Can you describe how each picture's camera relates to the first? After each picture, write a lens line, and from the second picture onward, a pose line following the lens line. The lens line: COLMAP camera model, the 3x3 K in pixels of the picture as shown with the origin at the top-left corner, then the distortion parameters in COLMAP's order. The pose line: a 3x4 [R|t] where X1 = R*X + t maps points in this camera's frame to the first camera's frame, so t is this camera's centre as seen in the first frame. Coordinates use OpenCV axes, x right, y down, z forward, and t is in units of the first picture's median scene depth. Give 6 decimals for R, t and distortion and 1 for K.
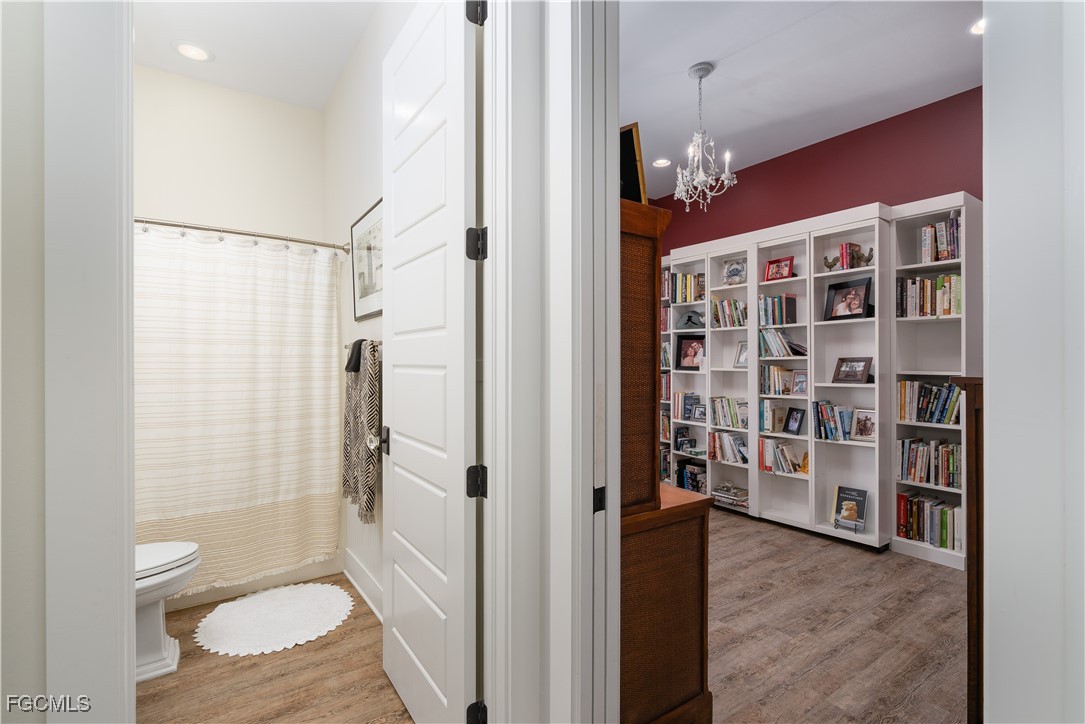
lens RADIAL K [[506.2, 0, 541.2], [0, 506.2, 362.1], [0, 0, 1]] dist [-0.001852, -0.000157]
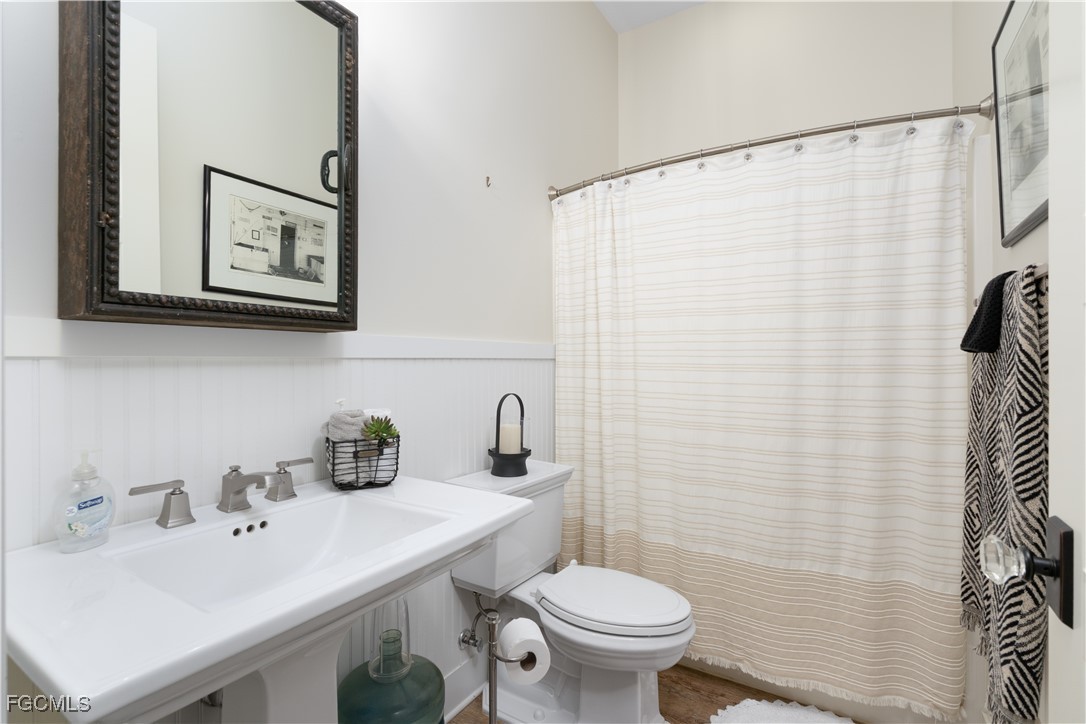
lens RADIAL K [[506.7, 0, 540.3], [0, 506.7, 360.2], [0, 0, 1]] dist [-0.001852, -0.000157]
pose [[0.397291, -0.000473, -0.917693, -0.118102], [-0.002922, 0.999994, -0.001780, 0.026793], [0.917688, 0.003389, 0.397287, 0.454520]]
